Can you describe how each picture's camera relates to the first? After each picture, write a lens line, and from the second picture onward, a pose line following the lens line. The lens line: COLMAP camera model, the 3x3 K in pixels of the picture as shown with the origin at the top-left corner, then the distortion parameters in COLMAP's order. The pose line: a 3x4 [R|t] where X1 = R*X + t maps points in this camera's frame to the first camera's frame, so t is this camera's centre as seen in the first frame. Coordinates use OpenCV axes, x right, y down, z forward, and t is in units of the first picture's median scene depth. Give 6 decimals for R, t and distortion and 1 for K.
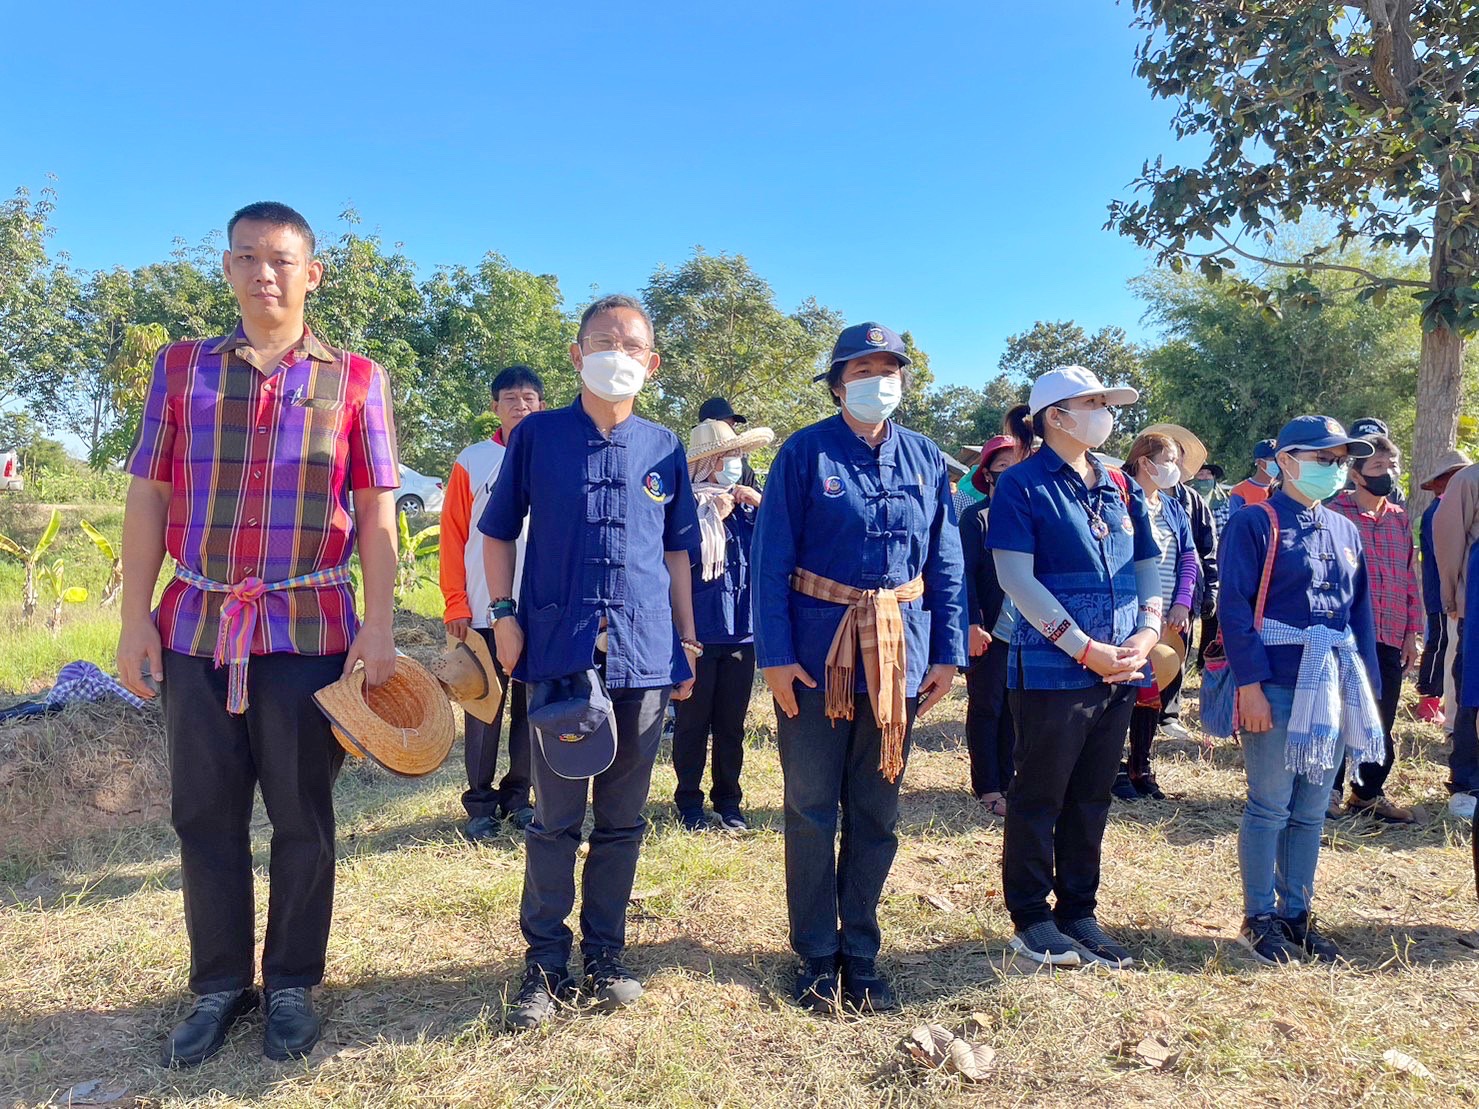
lens RADIAL K [[1157.3, 0, 736.0], [0, 1157.3, 523.5], [0, 0, 1]] dist [0.140718, -0.185007]
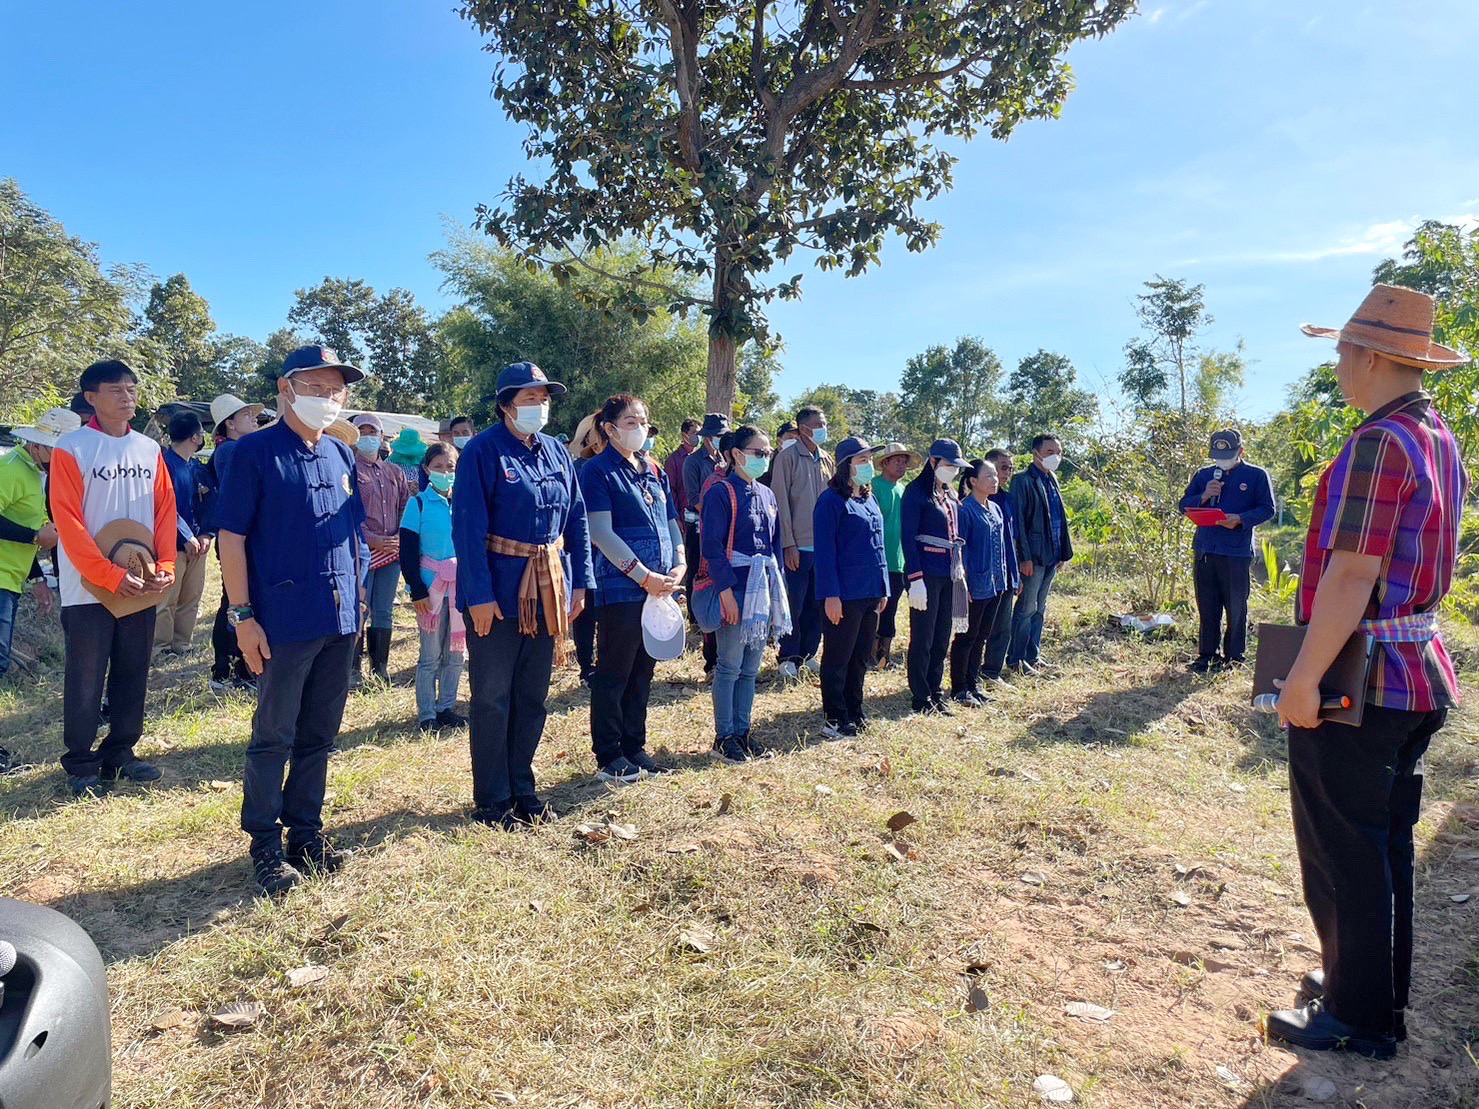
lens RADIAL K [[1183.3, 0, 735.6], [0, 1183.3, 541.9], [0, 0, 1]] dist [0.137080, -0.155462]
pose [[0.817186, -0.048984, 0.574288, -0.185767], [0.017745, 0.998048, 0.059879, -0.011761], [-0.576100, -0.038742, 0.816460, -0.129055]]
